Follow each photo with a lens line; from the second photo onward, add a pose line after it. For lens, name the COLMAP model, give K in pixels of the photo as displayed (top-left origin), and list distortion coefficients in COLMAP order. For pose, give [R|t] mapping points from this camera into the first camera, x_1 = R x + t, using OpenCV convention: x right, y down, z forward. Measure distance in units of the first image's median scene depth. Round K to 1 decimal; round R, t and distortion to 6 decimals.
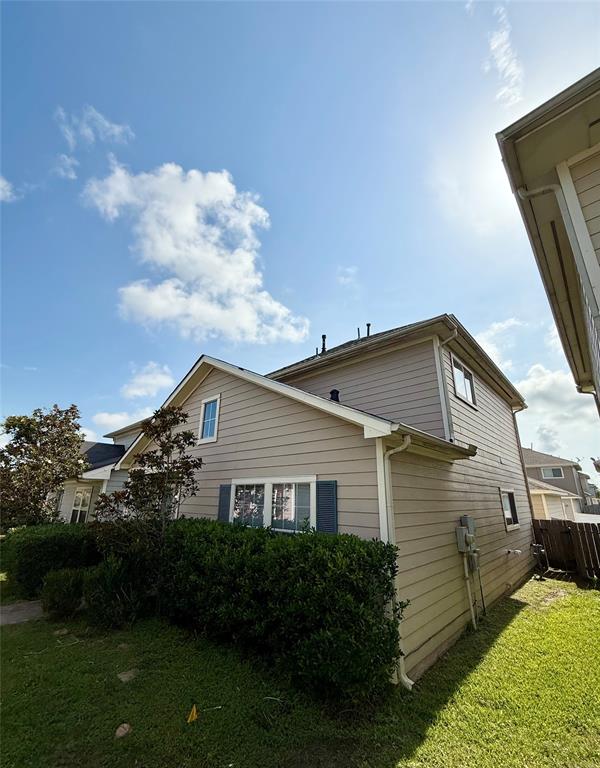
lens RADIAL K [[319.1, 0, 300.3], [0, 319.1, 388.7], [0, 0, 1]] dist [-0.000816, -0.000003]
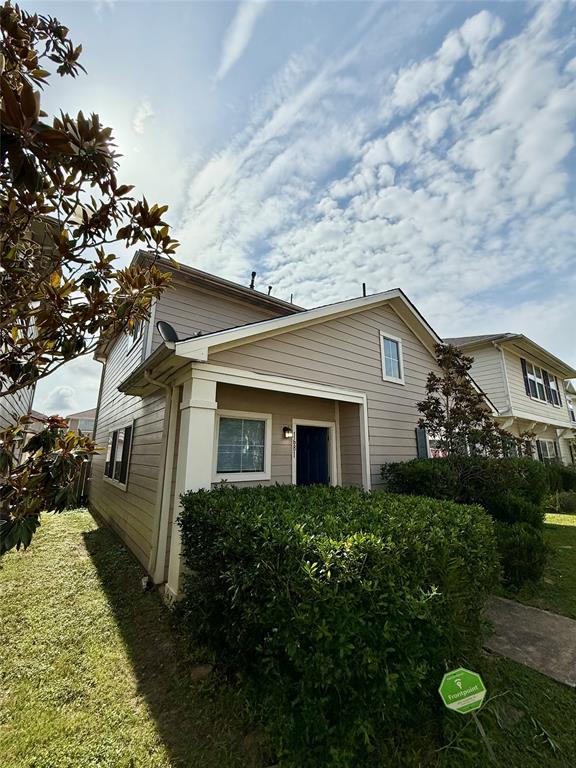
lens RADIAL K [[303.5, 0, 287.7], [0, 303.5, 384.9], [0, 0, 1]] dist [-0.002579, 0.000267]
pose [[0.167110, 0.198660, 0.965717, -1.760073], [-0.323783, 0.936224, -0.136565, 0.581517], [-0.931257, -0.289861, 0.220775, 1.591962]]
